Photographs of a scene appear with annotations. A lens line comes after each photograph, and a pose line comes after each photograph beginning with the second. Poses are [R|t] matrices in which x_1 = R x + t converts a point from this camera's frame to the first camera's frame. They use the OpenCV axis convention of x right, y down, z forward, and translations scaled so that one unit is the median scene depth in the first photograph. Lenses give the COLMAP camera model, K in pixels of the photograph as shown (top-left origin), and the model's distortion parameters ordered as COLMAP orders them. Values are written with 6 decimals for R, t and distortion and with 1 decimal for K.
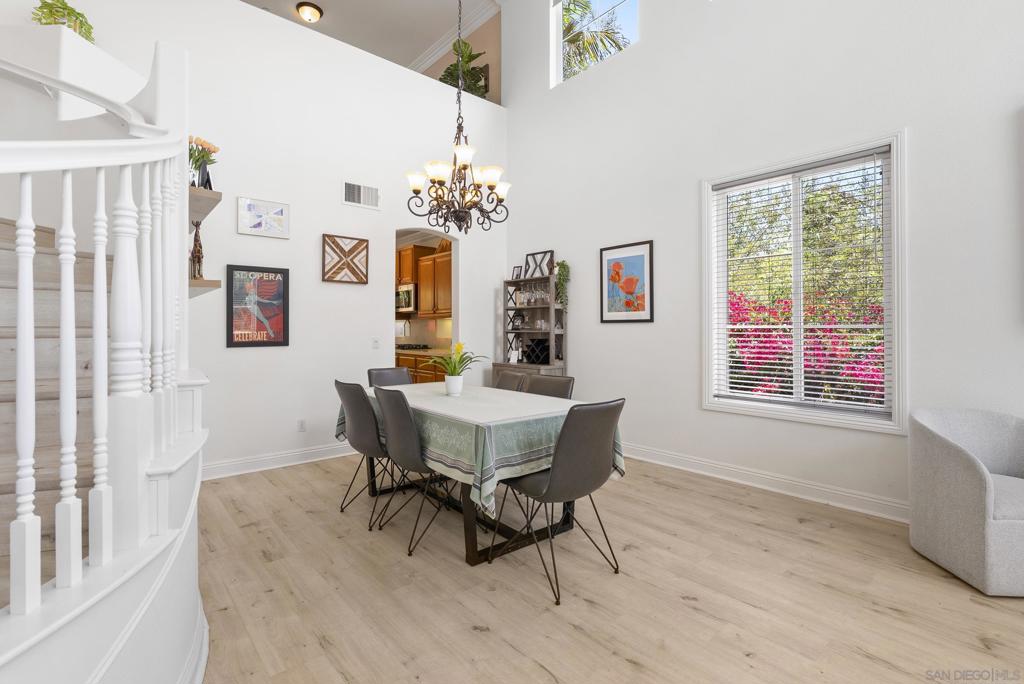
lens RADIAL K [[465.0, 0, 516.8], [0, 465.0, 326.3], [0, 0, 1]] dist [-0.003706, 0.000692]
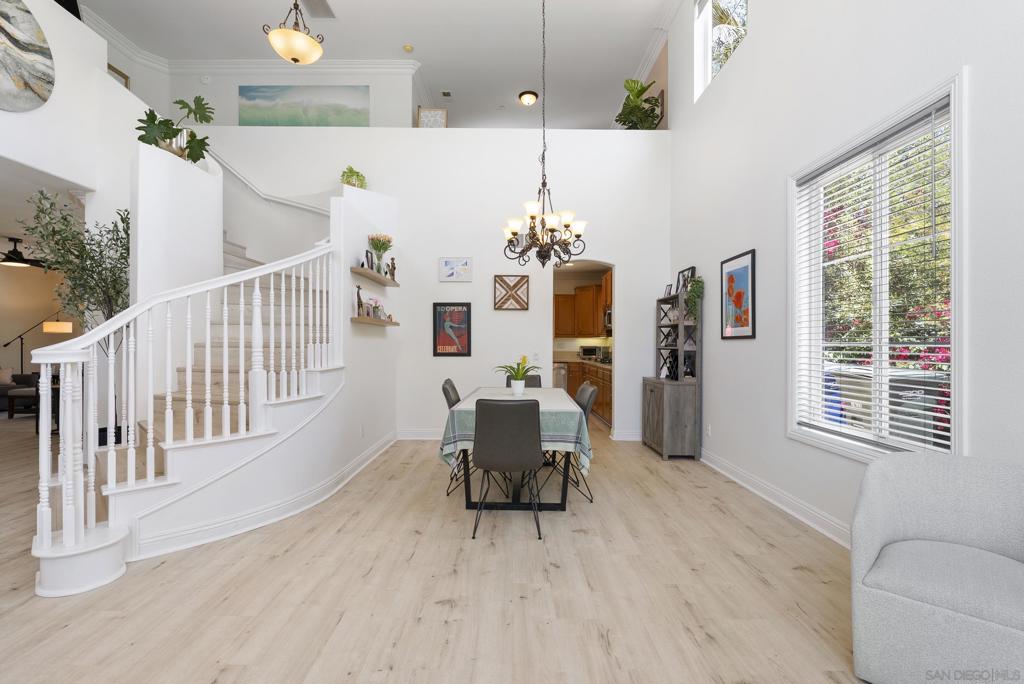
lens RADIAL K [[465.0, 0, 522.5], [0, 465.0, 344.9], [0, 0, 1]] dist [-0.003706, 0.000692]
pose [[0.765185, 0.003740, -0.643799, 0.561104], [-0.000992, 0.999989, 0.004630, -0.000083], [0.643809, -0.002904, 0.765181, 0.005594]]
